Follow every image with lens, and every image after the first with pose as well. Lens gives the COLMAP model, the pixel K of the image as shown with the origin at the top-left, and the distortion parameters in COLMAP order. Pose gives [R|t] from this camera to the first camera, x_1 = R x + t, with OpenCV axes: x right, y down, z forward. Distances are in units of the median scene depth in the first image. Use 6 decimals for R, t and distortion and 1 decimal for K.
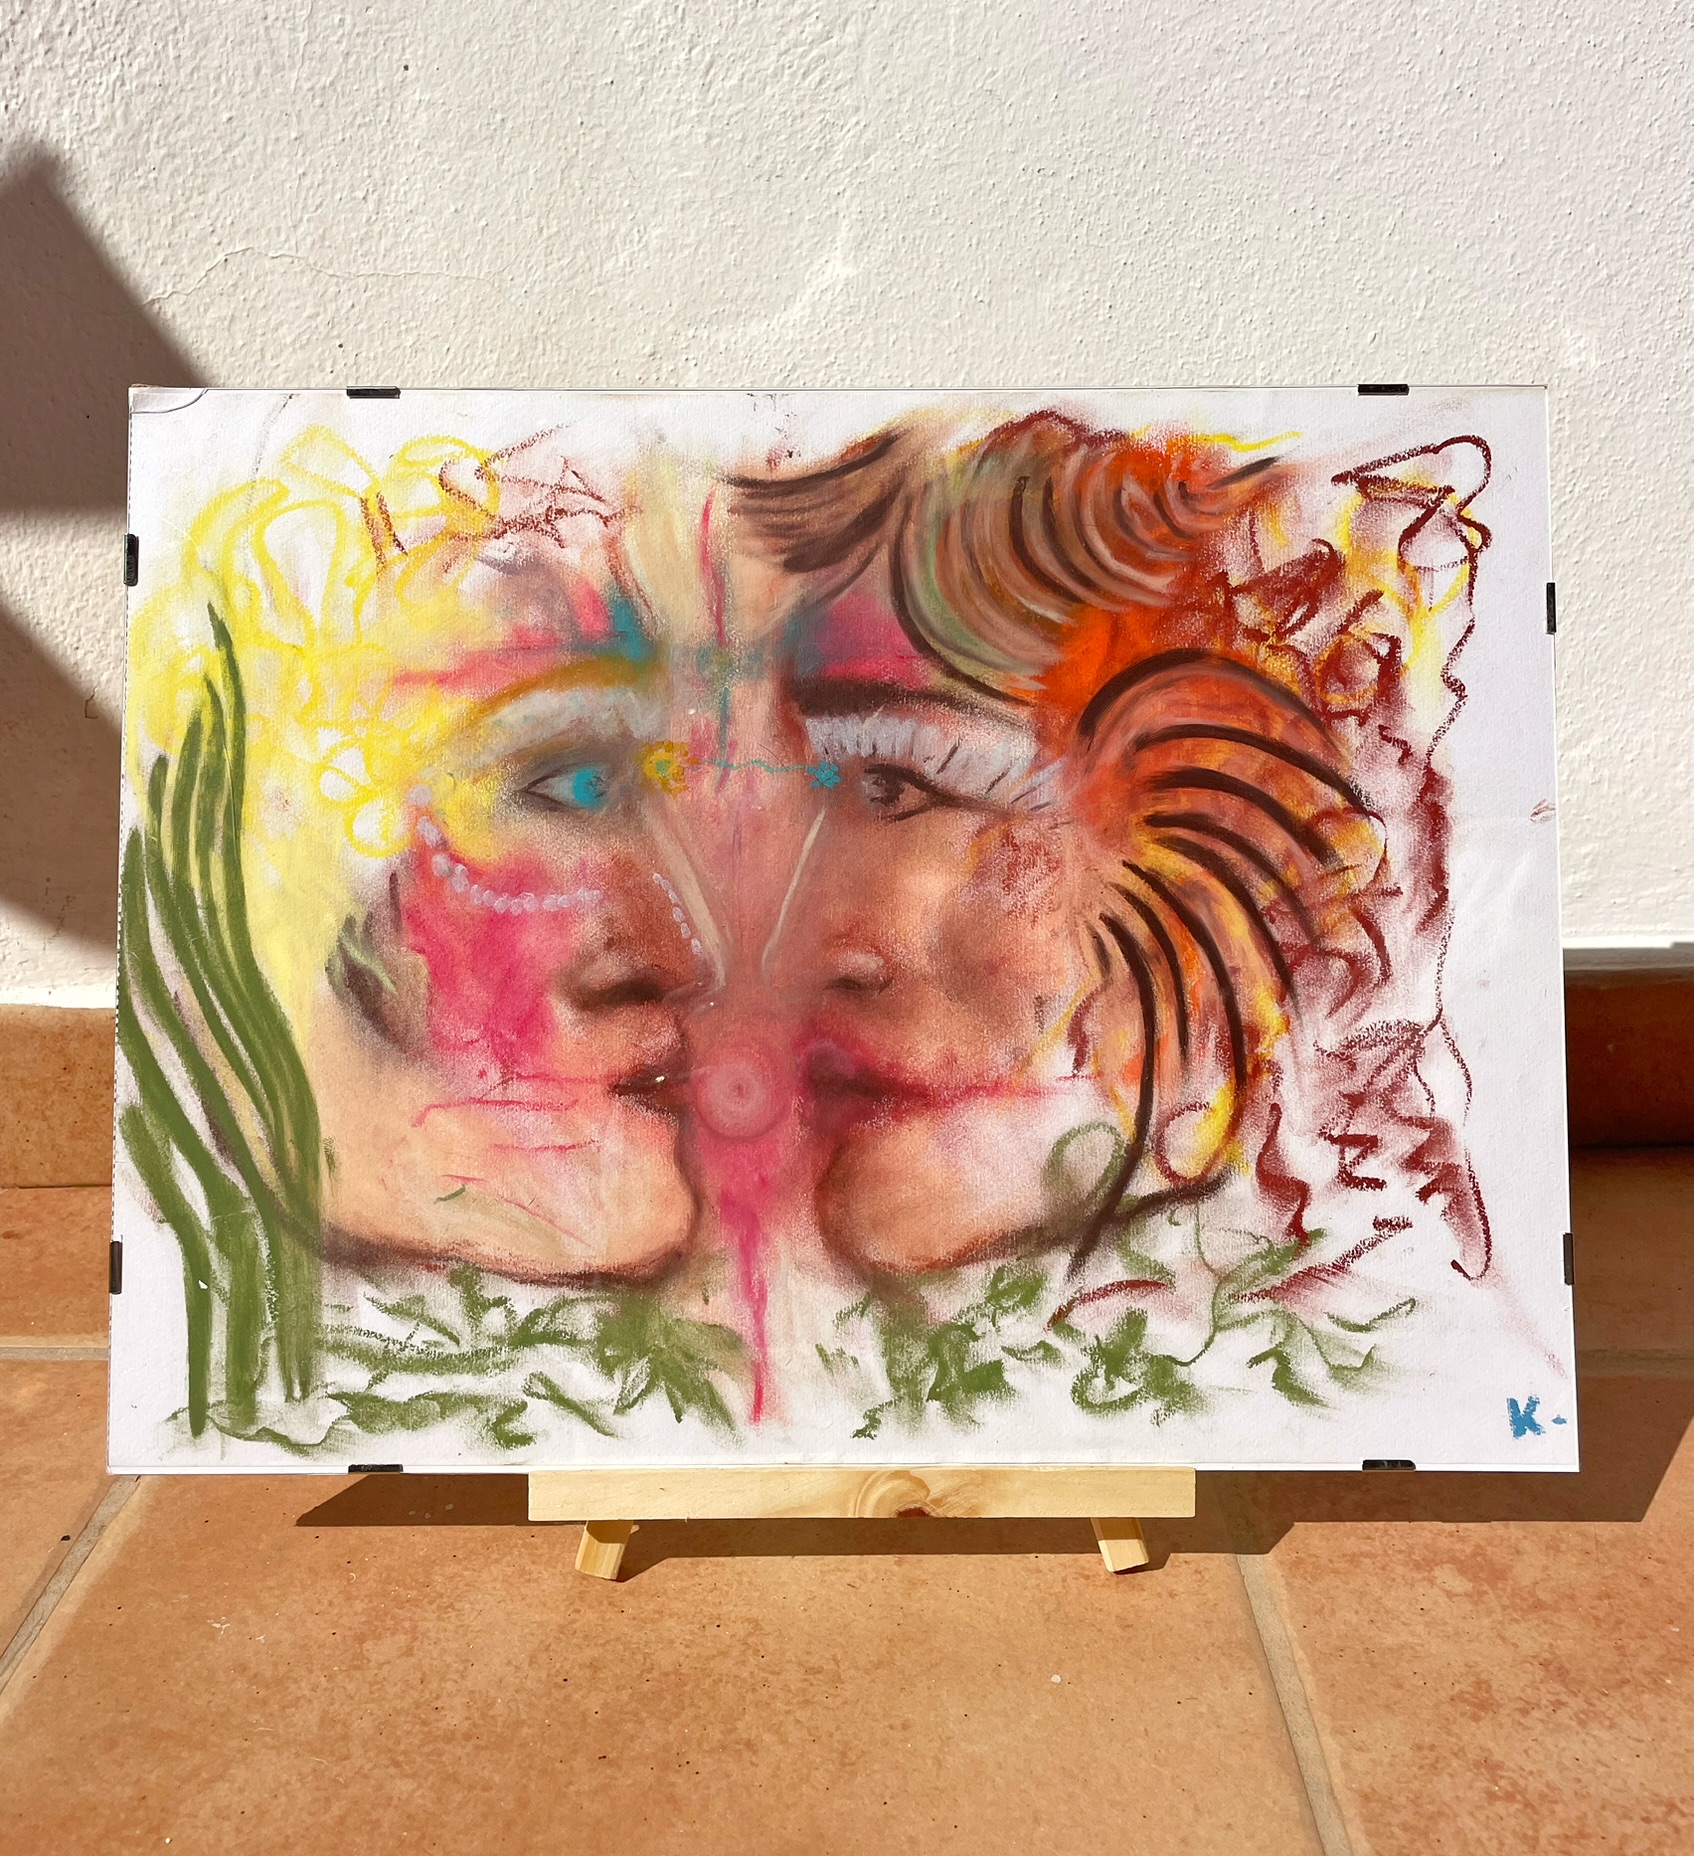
lens RADIAL K [[1822.8, 0, 830.3], [0, 1822.8, 813.0], [0, 0, 1]] dist [0.075730, -0.119420]
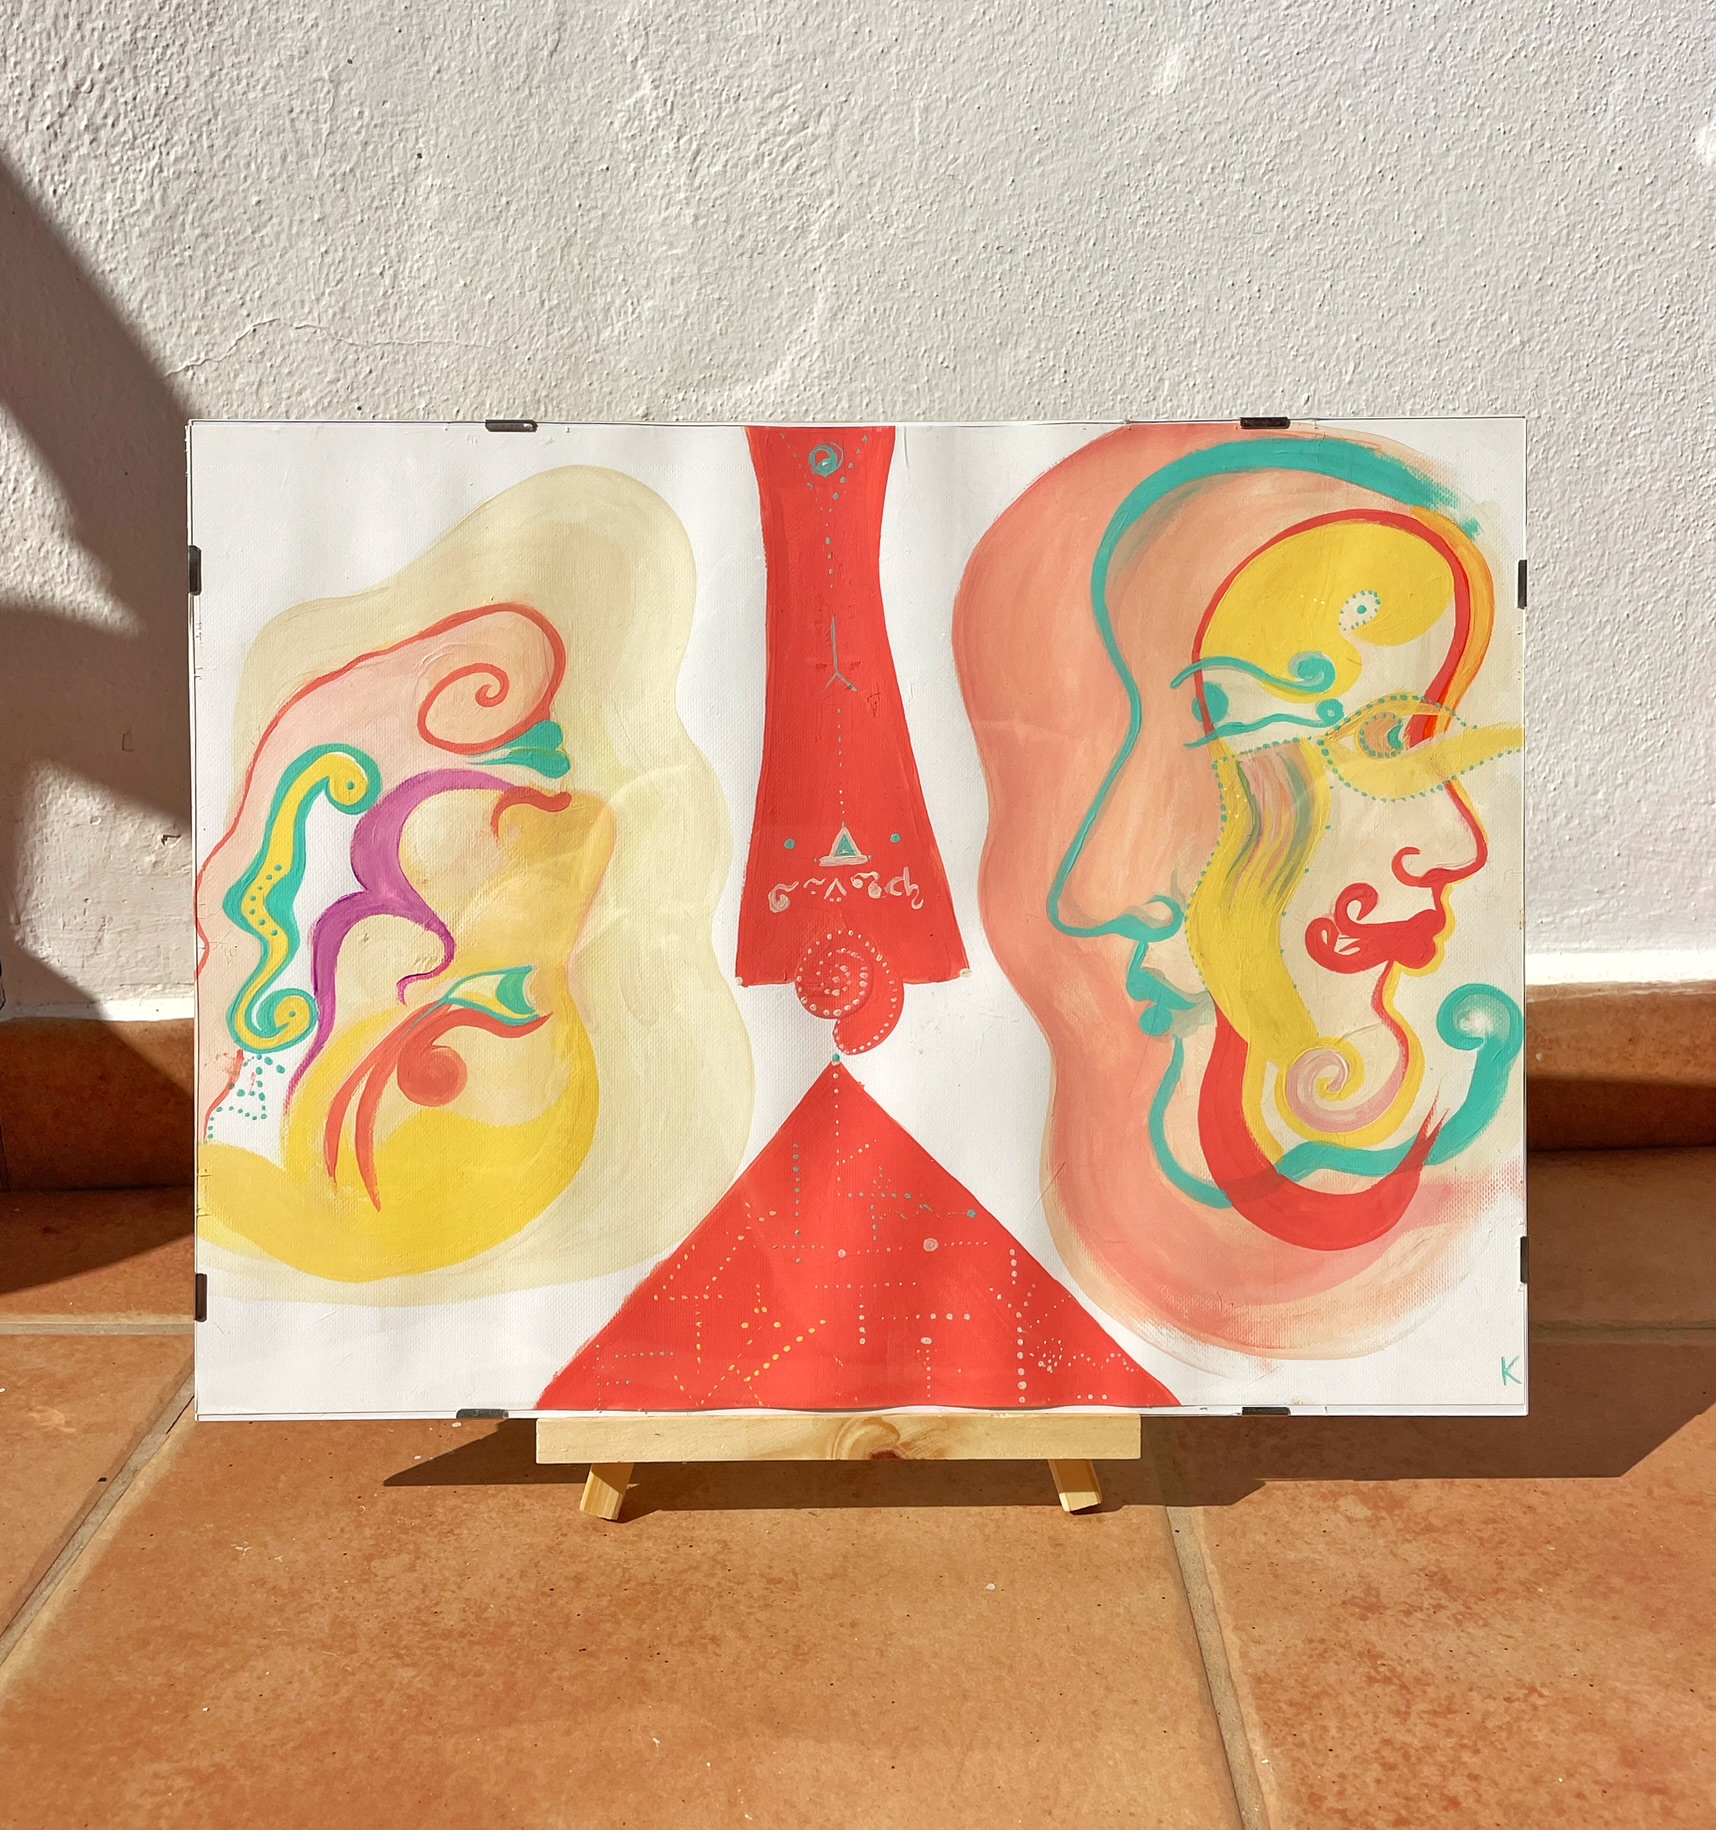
lens RADIAL K [[1840.2, 0, 863.4], [0, 1840.2, 855.2], [0, 0, 1]] dist [0.079719, -0.123427]
pose [[0.999998, -0.002103, -0.000438, 0.034548], [0.002093, 0.999771, -0.021316, 0.037046], [0.000483, 0.021315, 0.999773, -0.100957]]
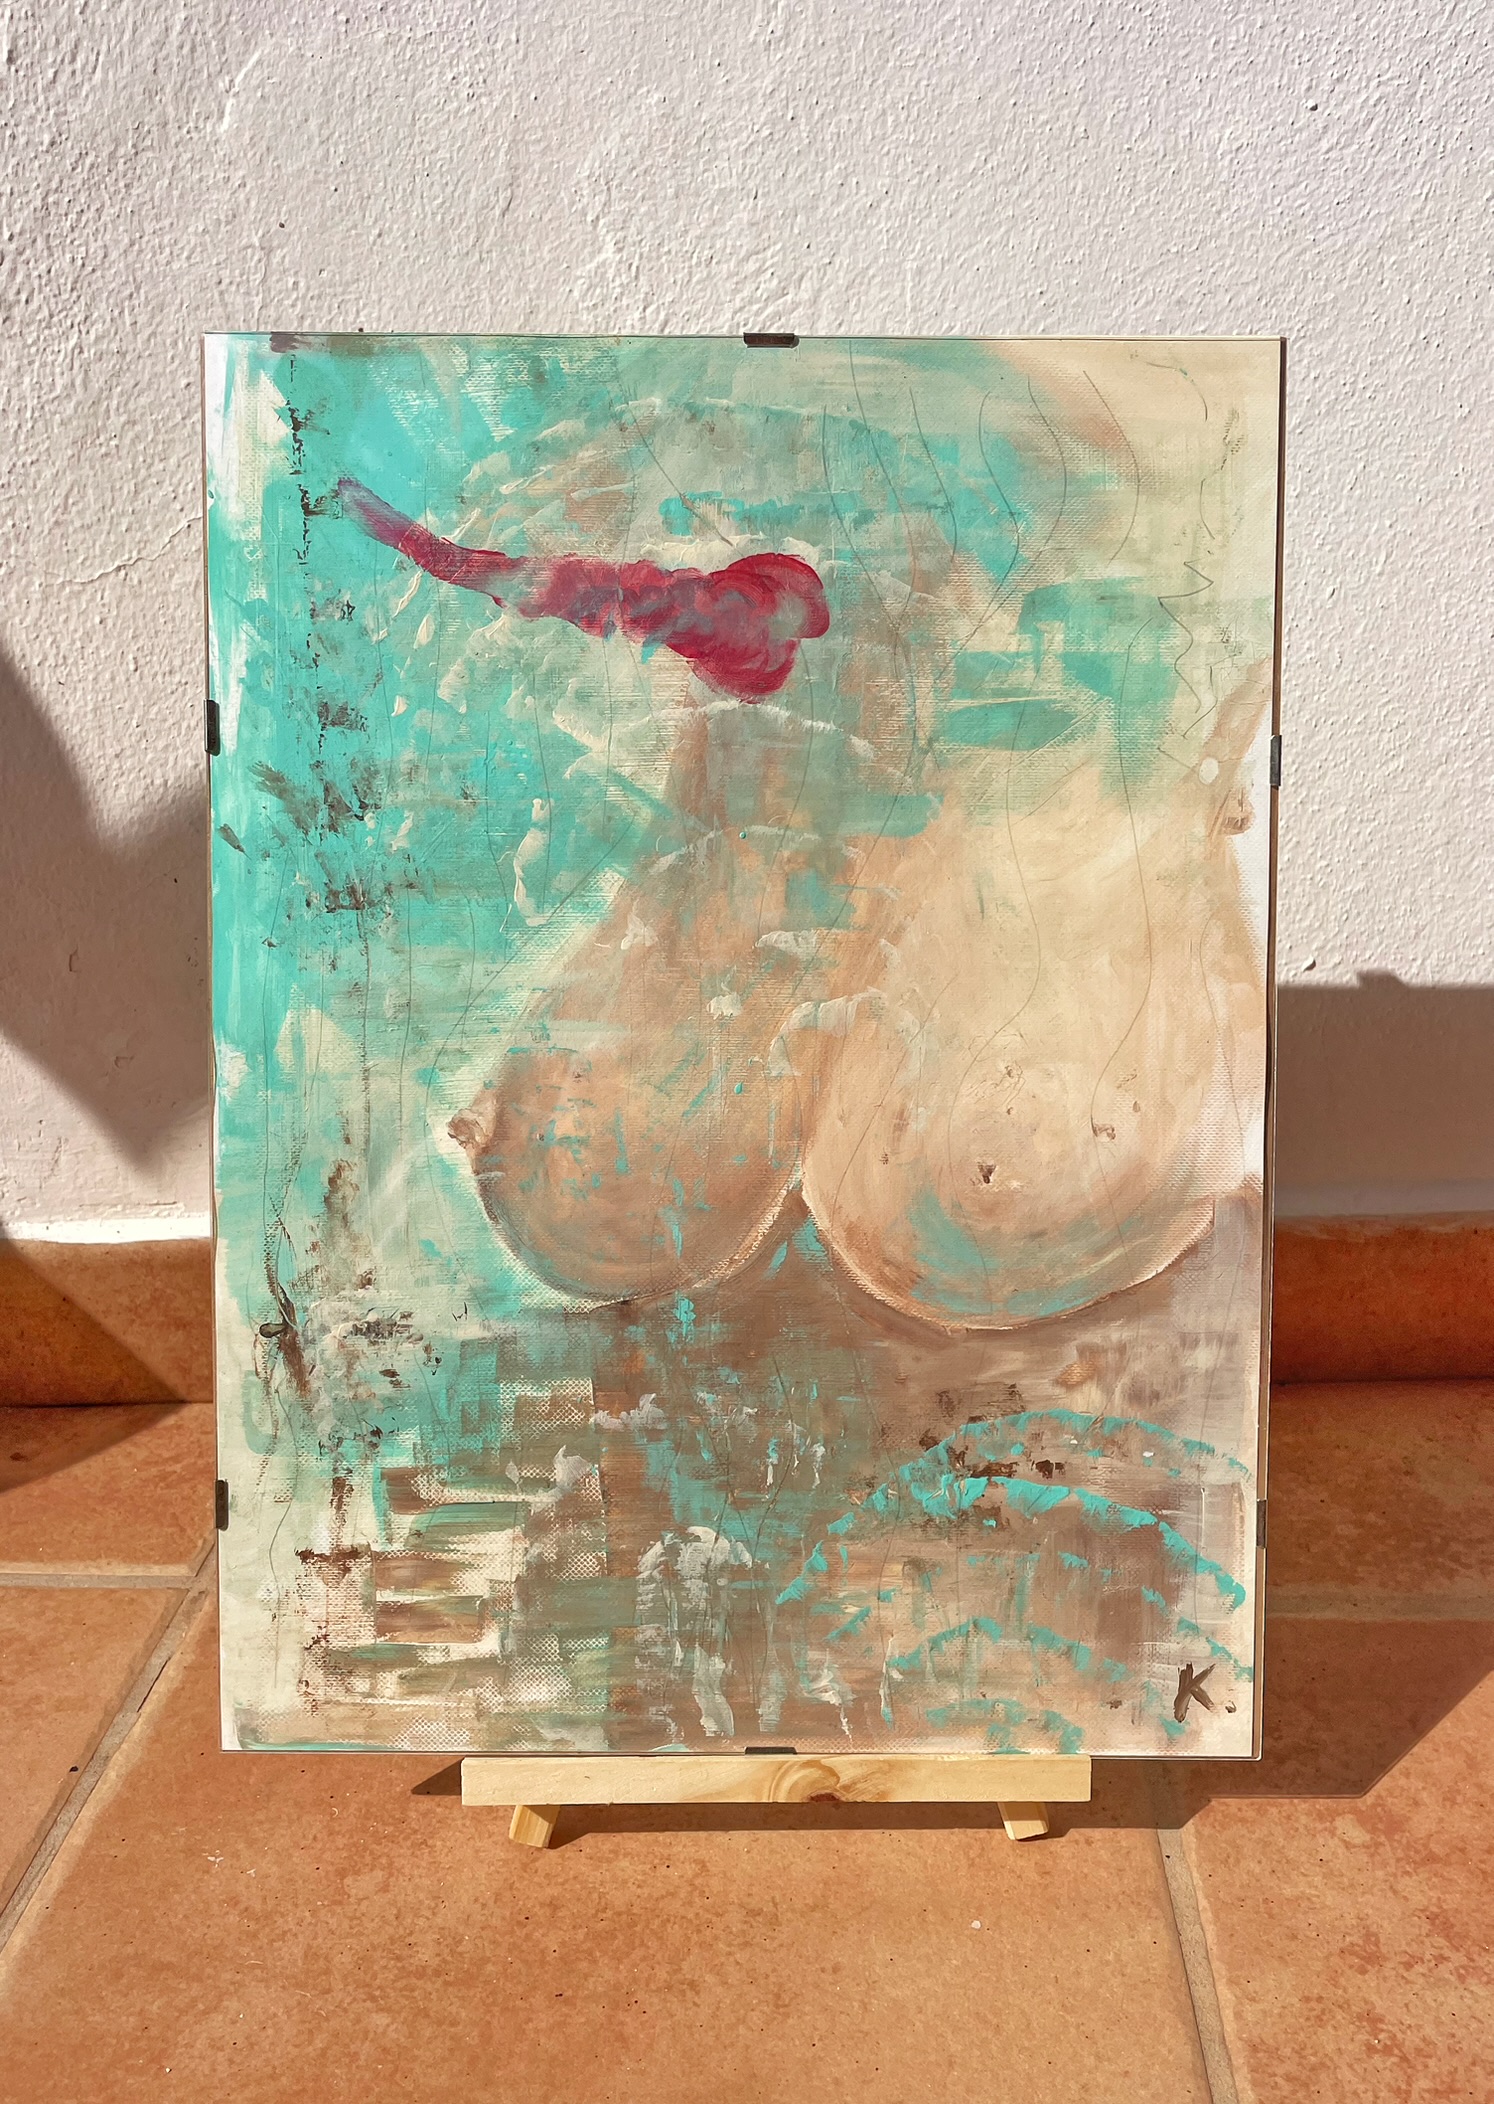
lens RADIAL K [[1807.0, 0, 777.5], [0, 1807.0, 1090.1], [0, 0, 1]] dist [0.080485, -0.124615]
pose [[0.999599, 0.003205, -0.028150, 0.025243], [-0.000420, 0.995151, 0.098362, -0.093695], [0.028329, -0.098311, 0.994752, -0.020706]]
